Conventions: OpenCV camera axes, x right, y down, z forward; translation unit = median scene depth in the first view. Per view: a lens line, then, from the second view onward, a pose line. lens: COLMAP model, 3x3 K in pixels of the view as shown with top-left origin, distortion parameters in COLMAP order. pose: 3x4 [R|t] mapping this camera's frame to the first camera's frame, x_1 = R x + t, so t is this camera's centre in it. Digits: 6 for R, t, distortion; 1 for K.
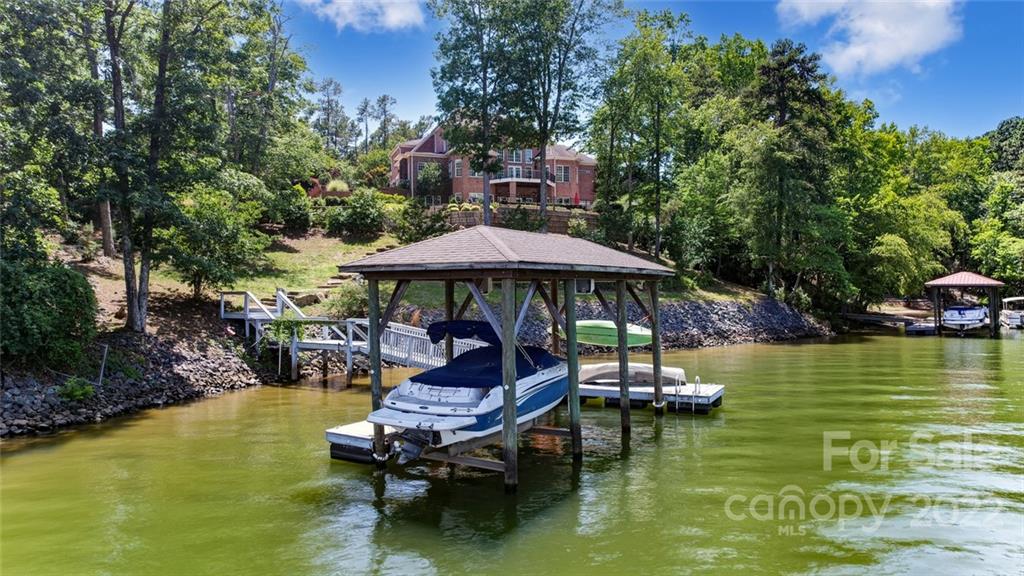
lens RADIAL K [[810.0, 0, 511.7], [0, 810.0, 287.2], [0, 0, 1]] dist [-0.003596, -0.000873]
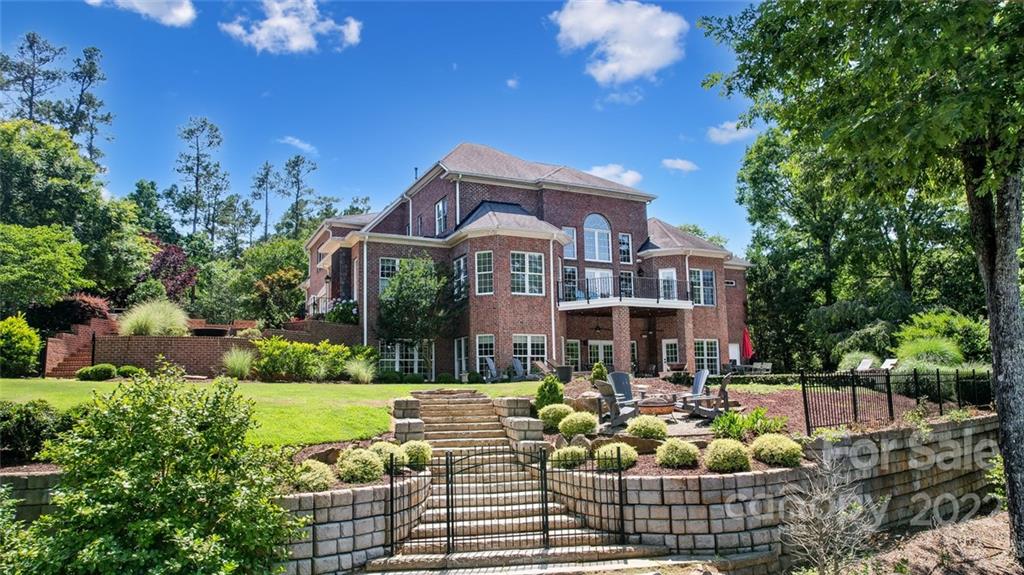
lens RADIAL K [[810.0, 0, 511.6], [0, 810.0, 288.1], [0, 0, 1]] dist [-0.003596, -0.000873]
pose [[0.994215, 0.006516, 0.107211, -0.088935], [0.007726, 0.991234, -0.131891, -0.081075], [-0.107131, 0.131957, 0.985449, 0.567969]]
